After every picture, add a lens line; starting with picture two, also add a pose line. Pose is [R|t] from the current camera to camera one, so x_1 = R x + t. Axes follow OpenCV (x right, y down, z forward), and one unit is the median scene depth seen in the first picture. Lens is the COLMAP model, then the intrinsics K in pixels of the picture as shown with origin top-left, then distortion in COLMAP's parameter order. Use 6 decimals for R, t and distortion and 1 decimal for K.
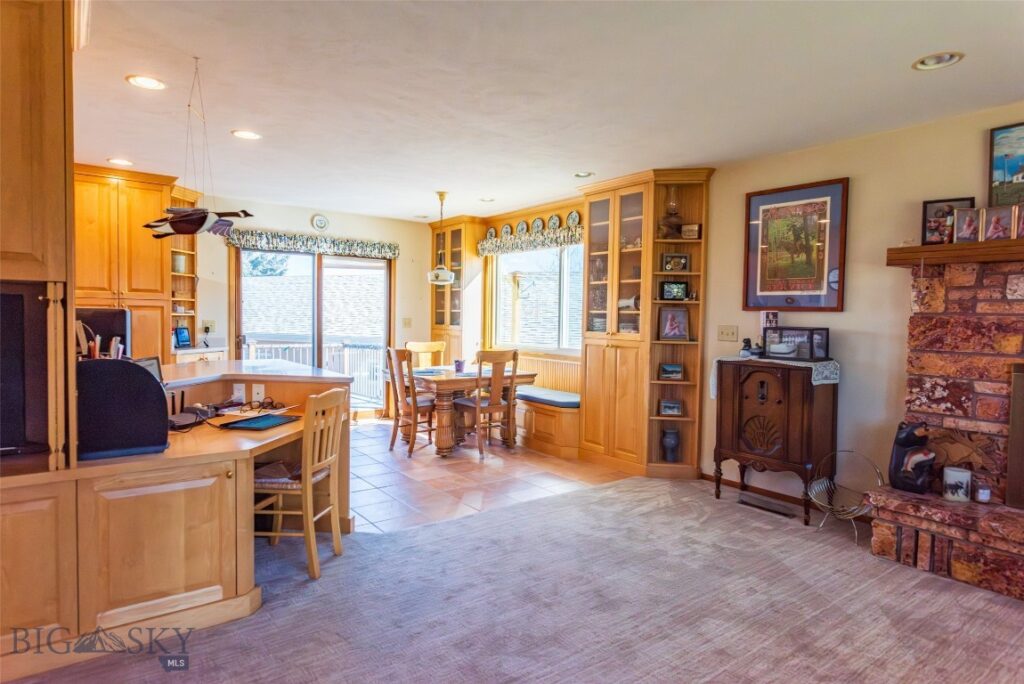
lens RADIAL K [[593.6, 0, 512.8], [0, 593.6, 341.7], [0, 0, 1]] dist [-0.006992, -0.003524]
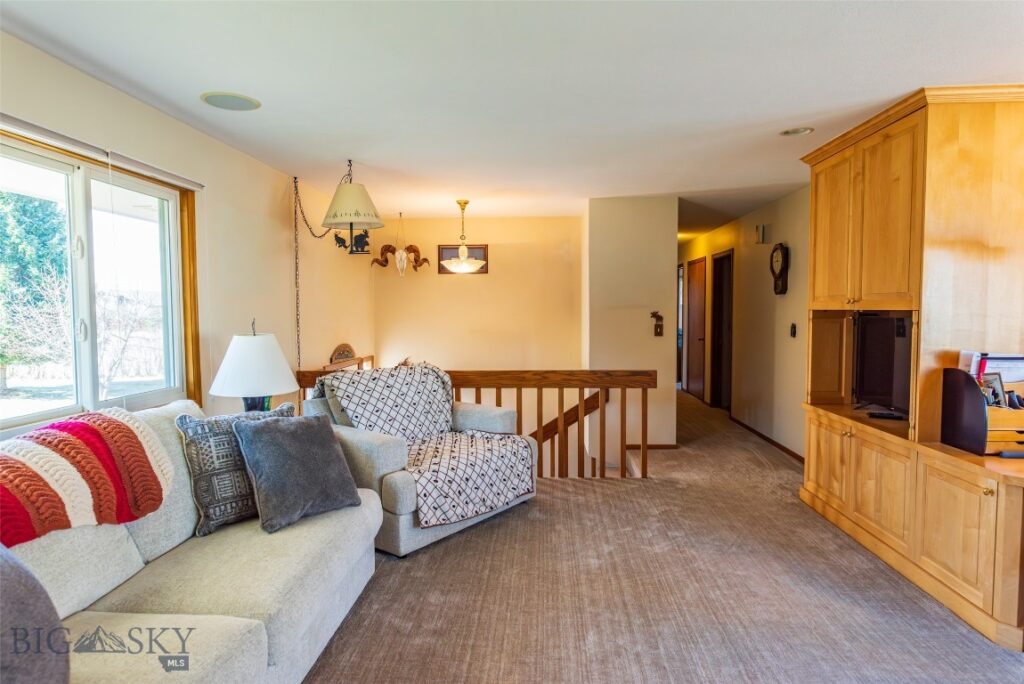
lens RADIAL K [[593.6, 0, 512.0], [0, 593.6, 341.9], [0, 0, 1]] dist [-0.006992, -0.003524]
pose [[-0.654347, 0.028734, -0.755648, 0.958450], [-0.037175, 0.996847, 0.070097, -0.088179], [0.755280, 0.073959, -0.651216, 1.191790]]
